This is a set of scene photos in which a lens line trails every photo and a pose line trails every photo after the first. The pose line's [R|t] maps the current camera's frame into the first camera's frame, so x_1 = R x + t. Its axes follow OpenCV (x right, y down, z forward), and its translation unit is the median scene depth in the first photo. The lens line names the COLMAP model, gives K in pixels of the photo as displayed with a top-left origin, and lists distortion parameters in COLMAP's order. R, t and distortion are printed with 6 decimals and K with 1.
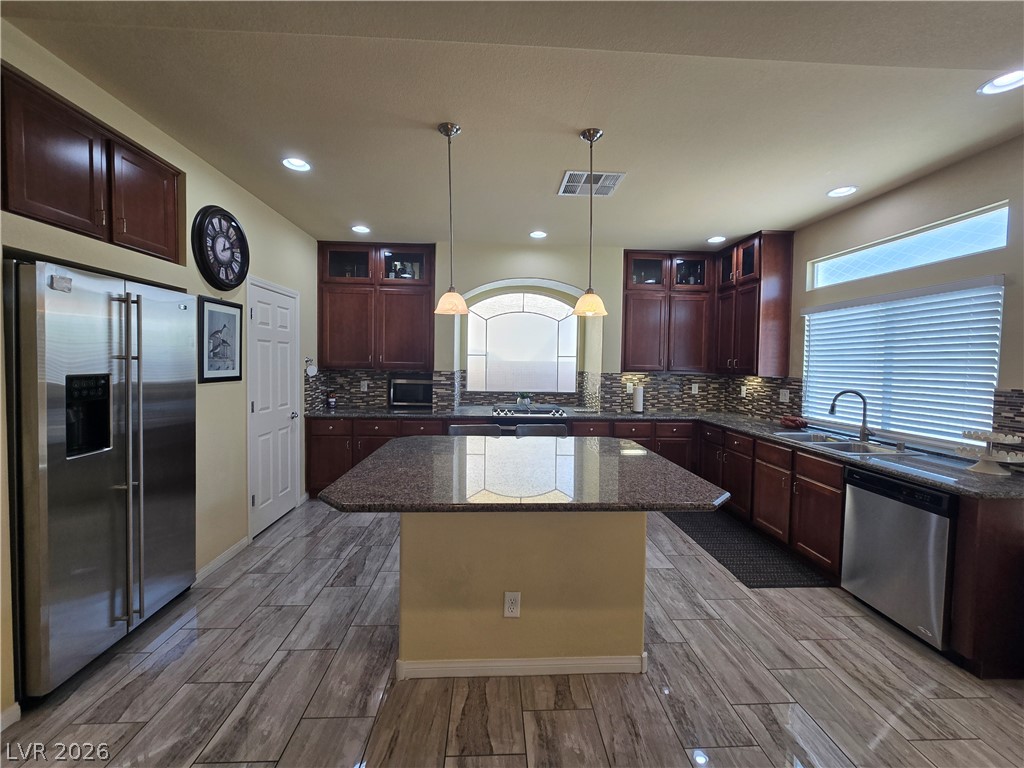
lens RADIAL K [[420.1, 0, 512.7], [0, 420.1, 376.7], [0, 0, 1]] dist [-0.002217, -0.000253]
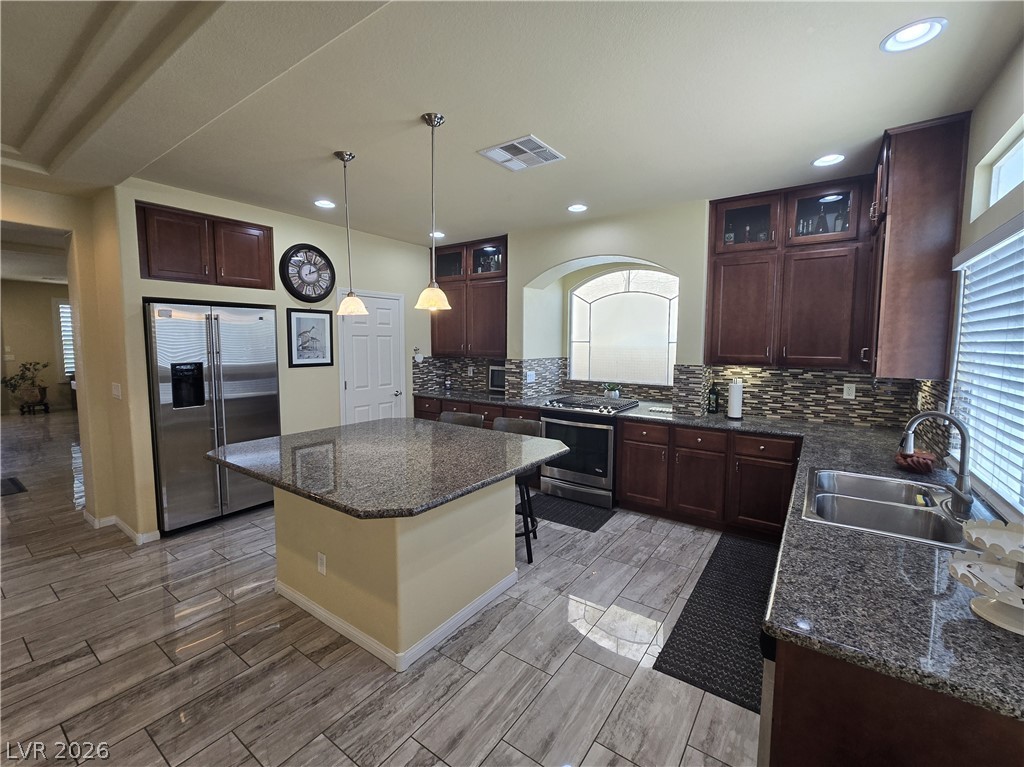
lens RADIAL K [[438.9, 0, 516.7], [0, 438.9, 377.4], [0, 0, 1]] dist [-0.002958, -0.001205]
pose [[0.787237, 0.040170, -0.615341, 0.540247], [-0.013420, 0.998756, 0.048031, -0.022754], [0.616505, -0.029554, 0.786796, 0.175701]]
